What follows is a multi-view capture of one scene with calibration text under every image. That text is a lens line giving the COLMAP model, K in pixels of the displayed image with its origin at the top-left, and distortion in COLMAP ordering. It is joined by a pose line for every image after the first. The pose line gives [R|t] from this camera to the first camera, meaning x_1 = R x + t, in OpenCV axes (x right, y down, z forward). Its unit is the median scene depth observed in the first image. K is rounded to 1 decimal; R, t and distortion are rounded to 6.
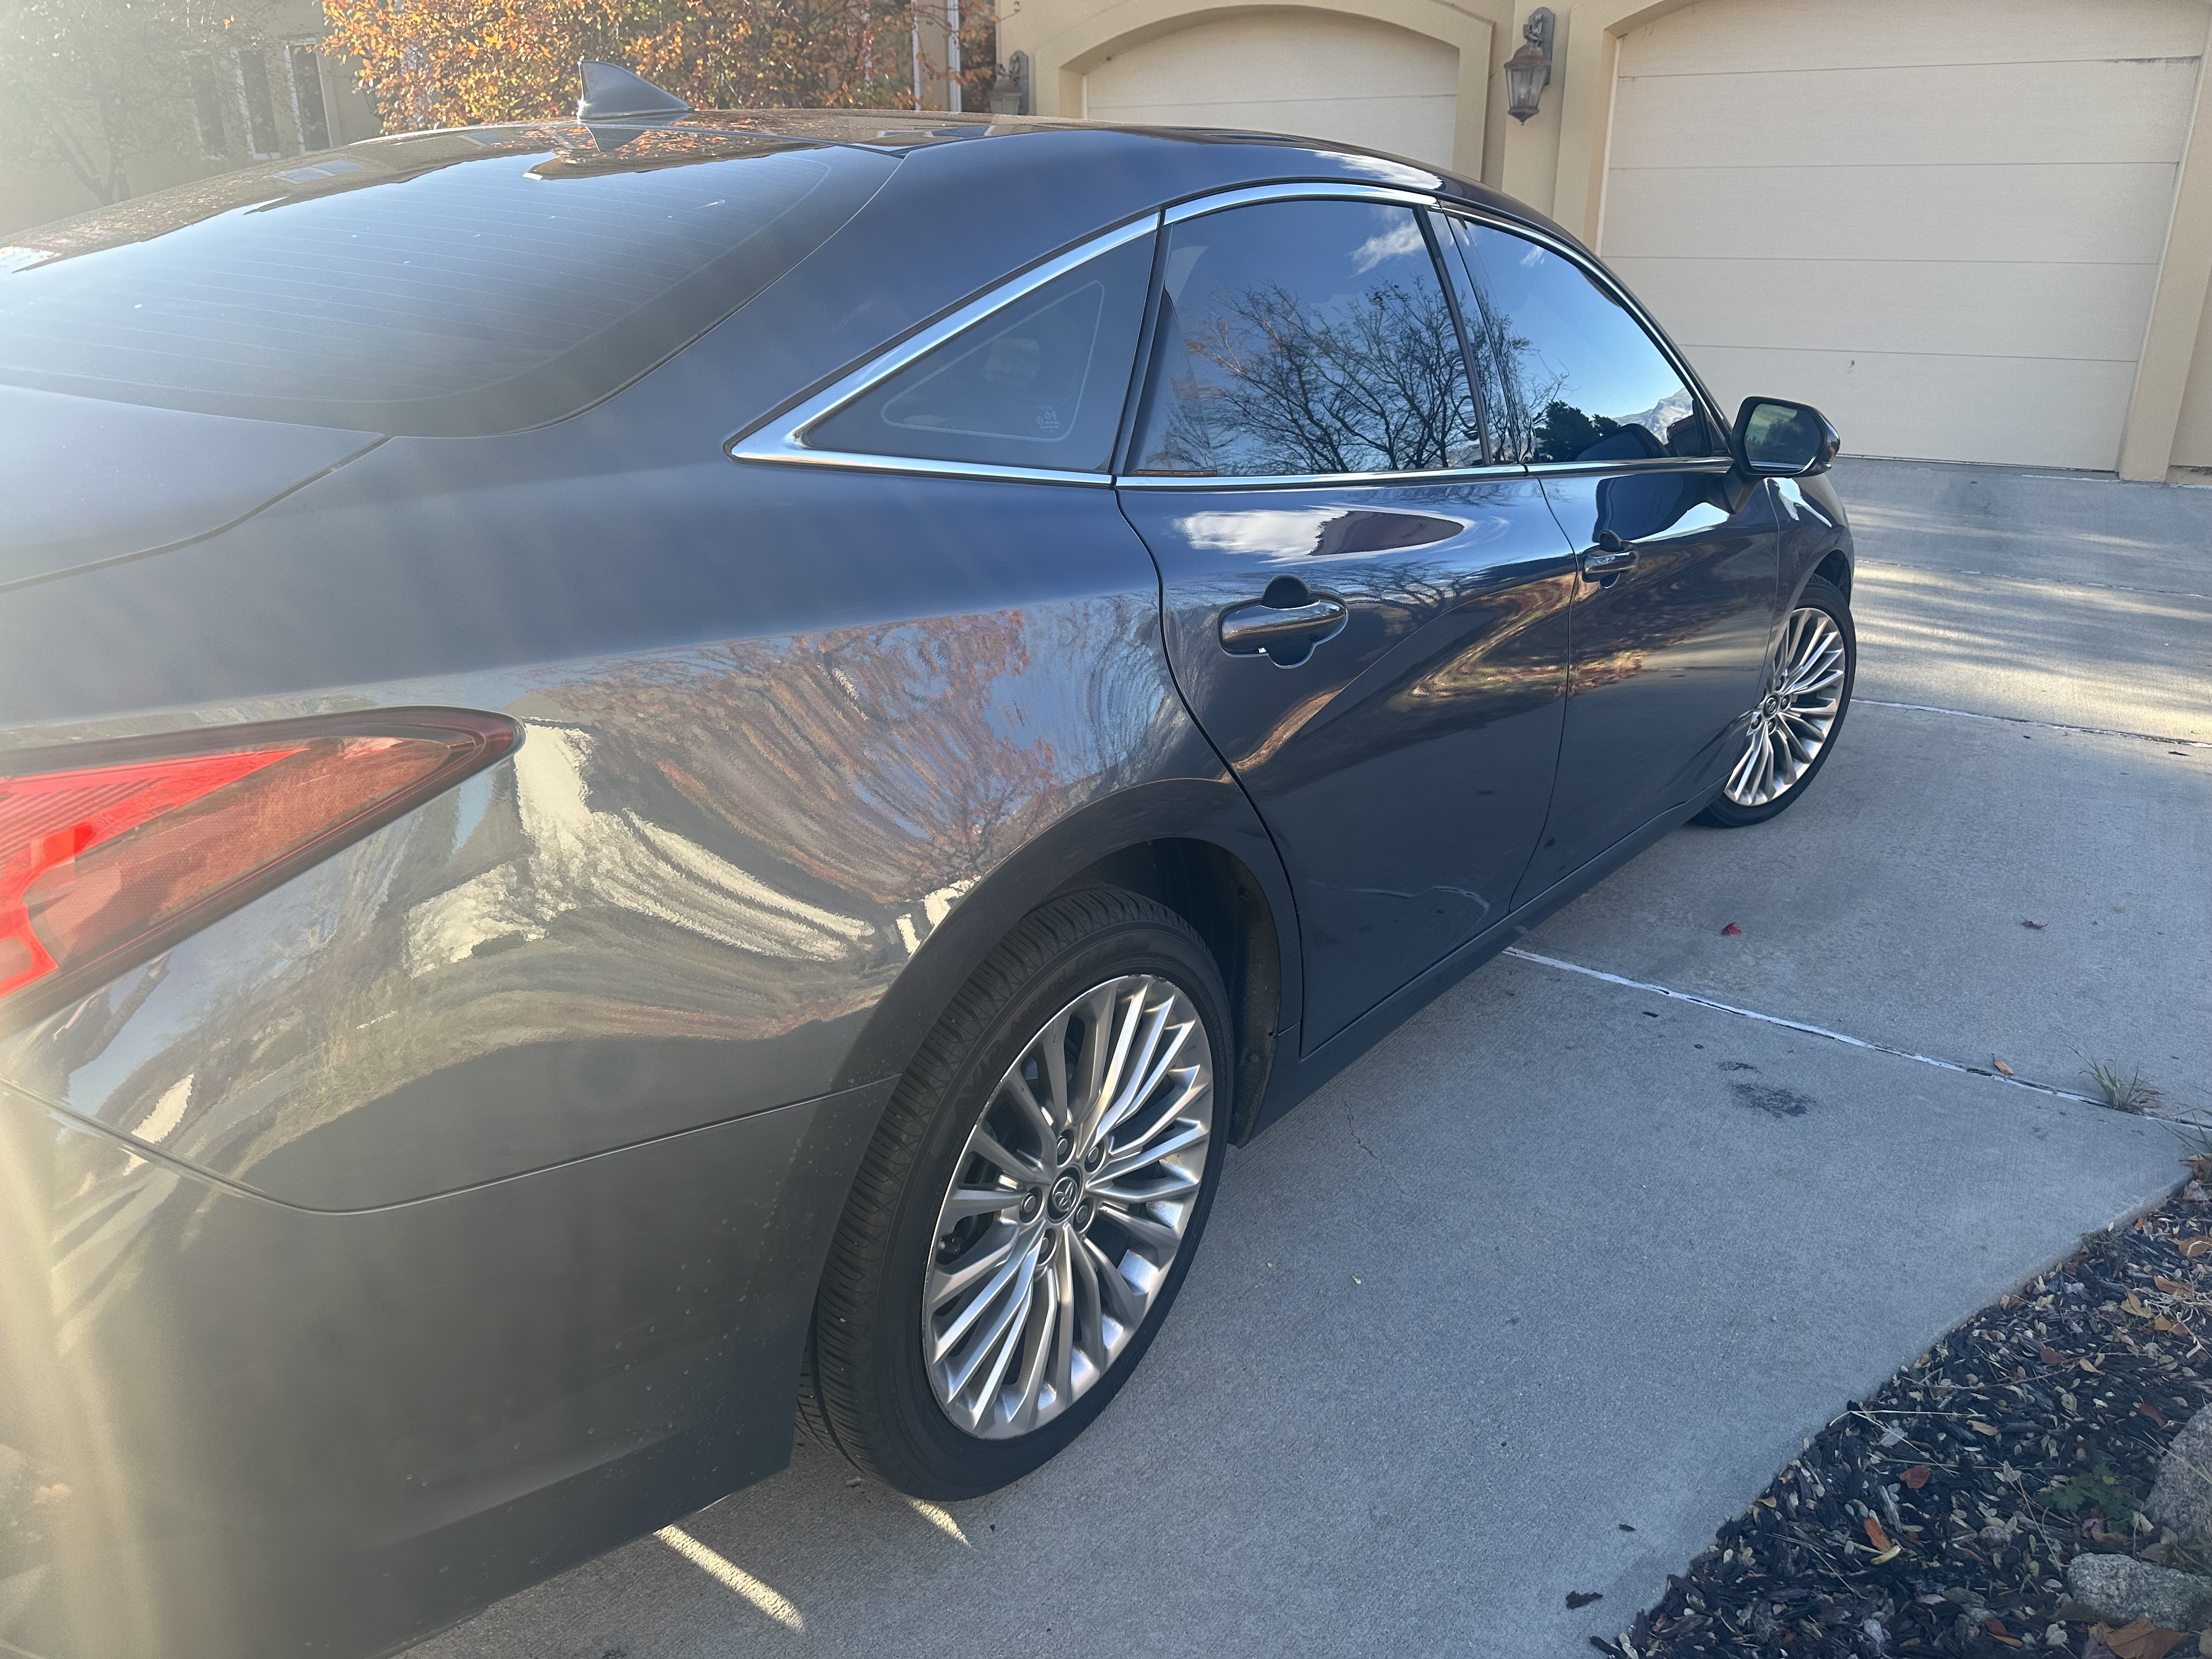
lens RADIAL K [[1512.9, 0, 1103.2], [0, 1512.9, 823.9], [0, 0, 1]] dist [0.006105, -0.004535]
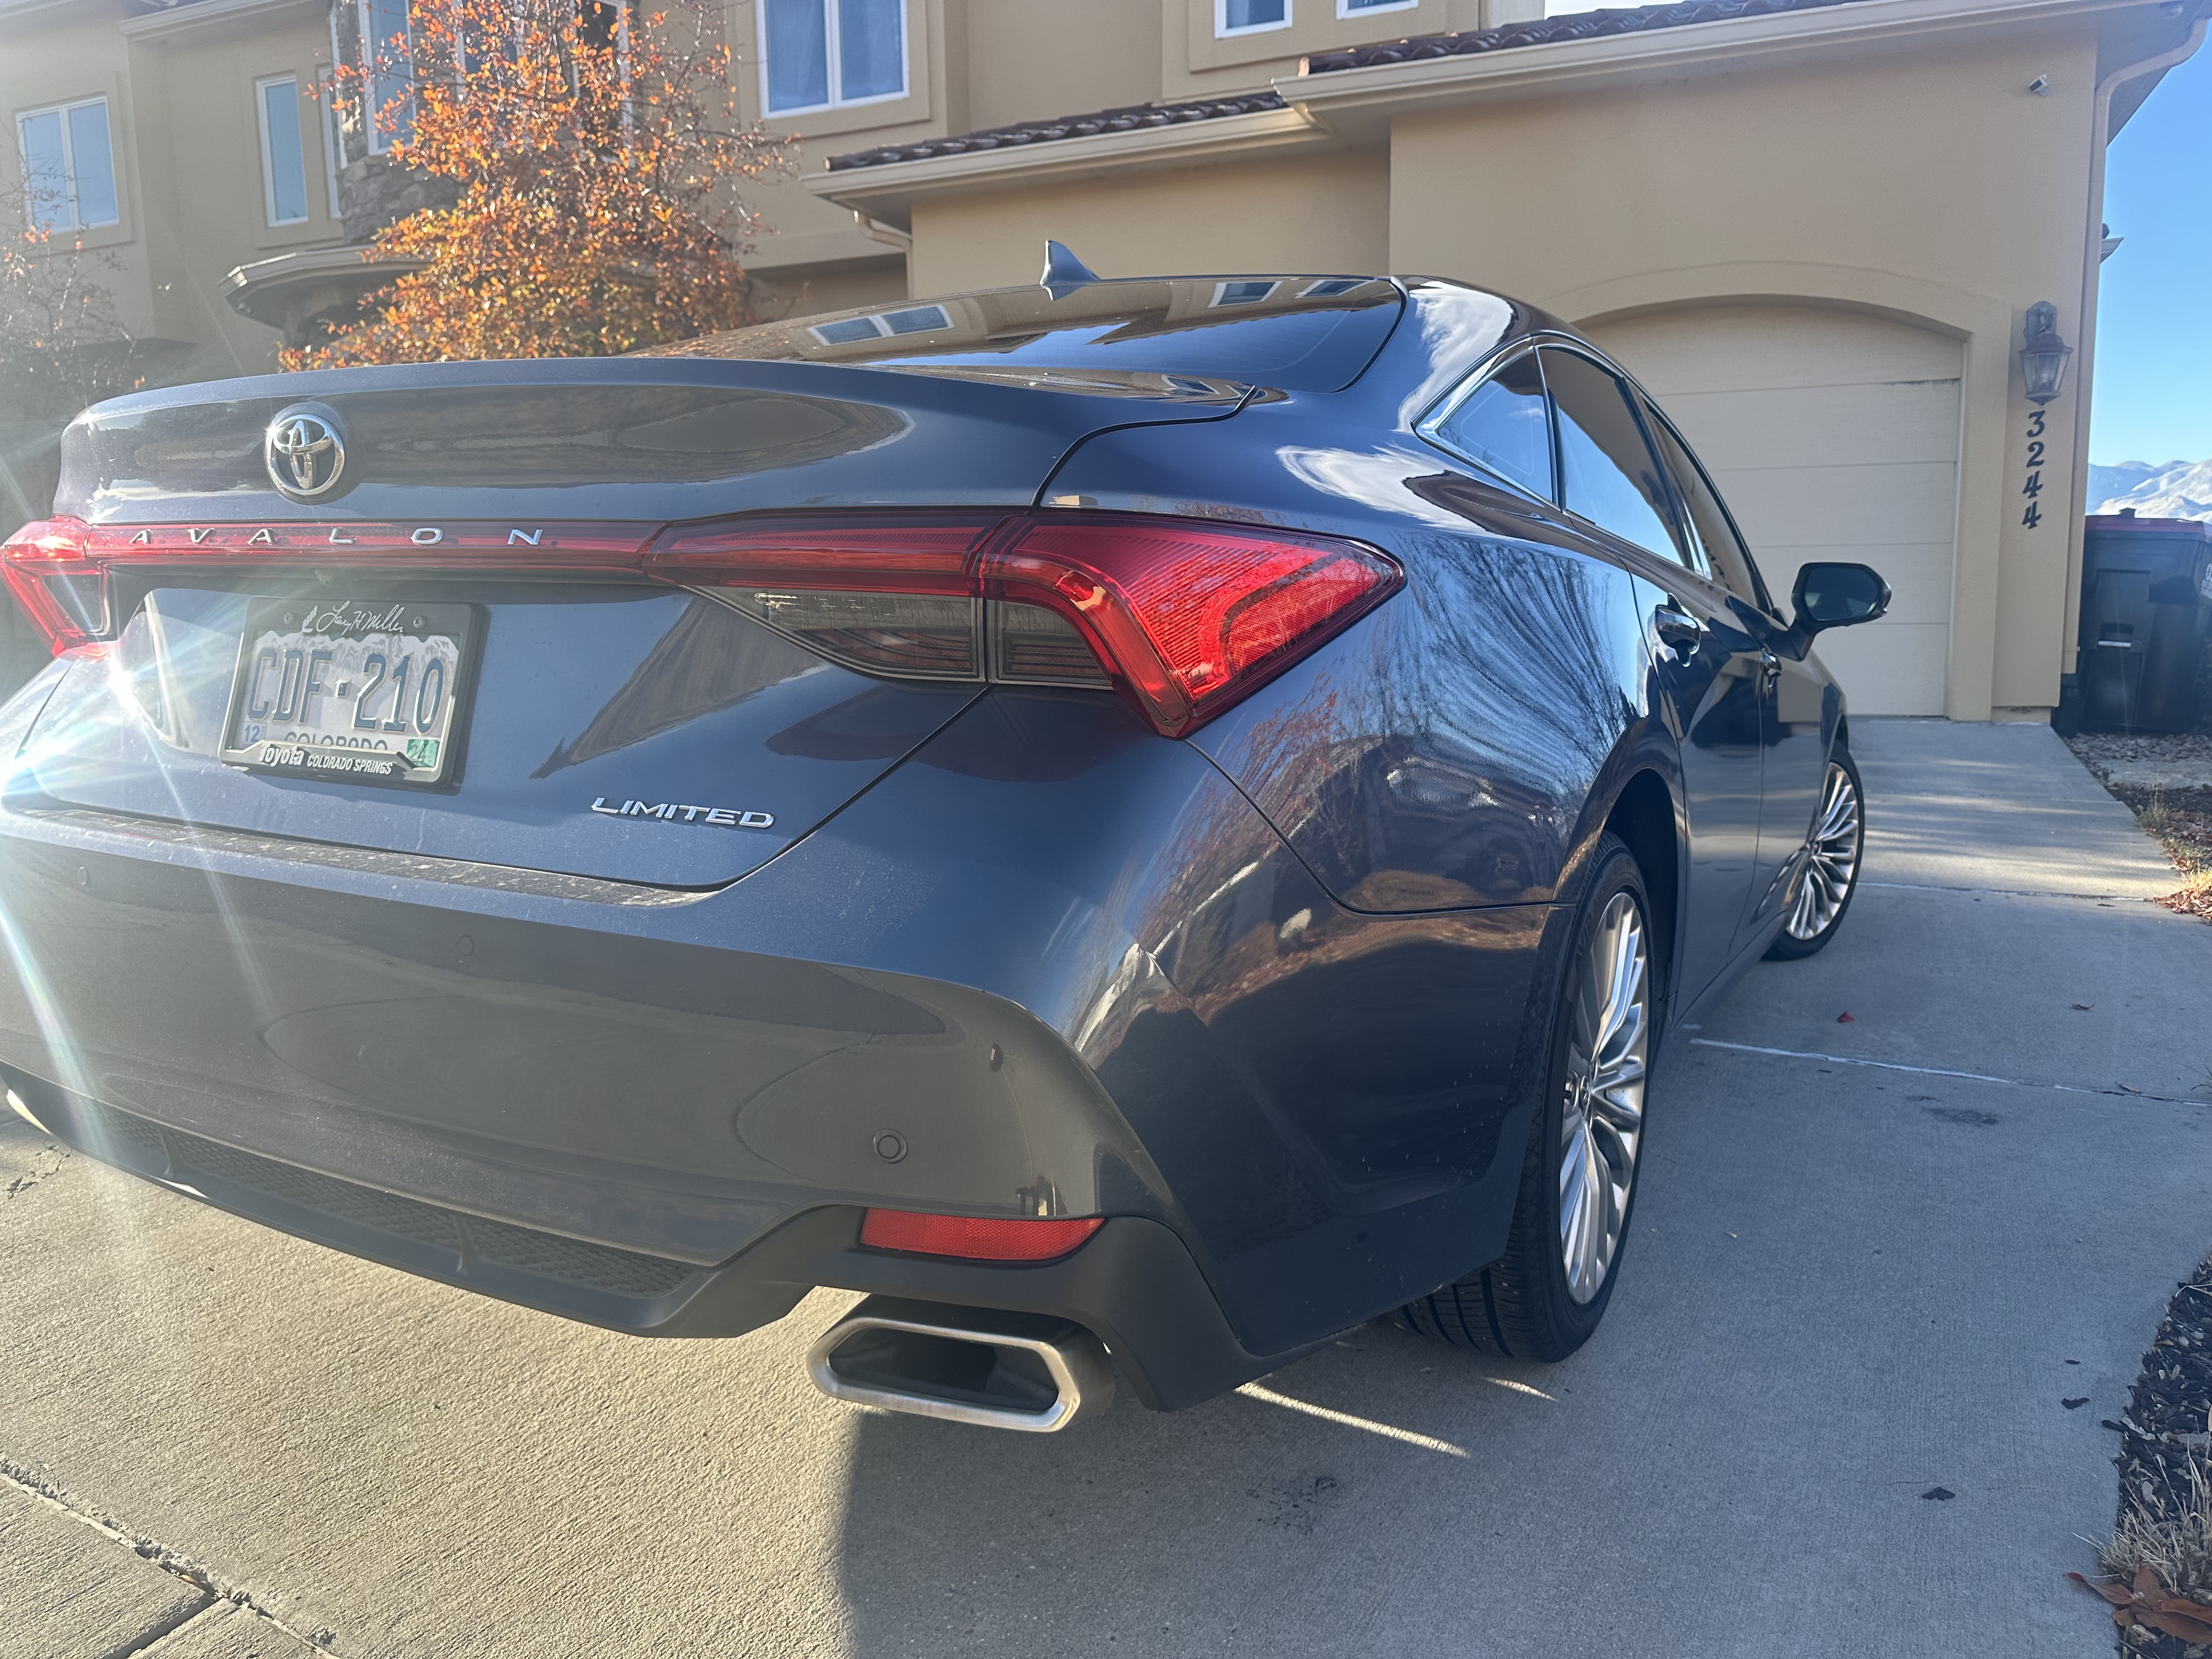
lens RADIAL K [[1512.9, 0, 1110.6], [0, 1512.9, 827.0], [0, 0, 1]] dist [0.006105, -0.004535]
pose [[0.992335, -0.037326, 0.117809, -0.212103], [0.061413, 0.976198, -0.208004, 0.108562], [-0.107241, 0.213645, 0.971007, -0.057997]]
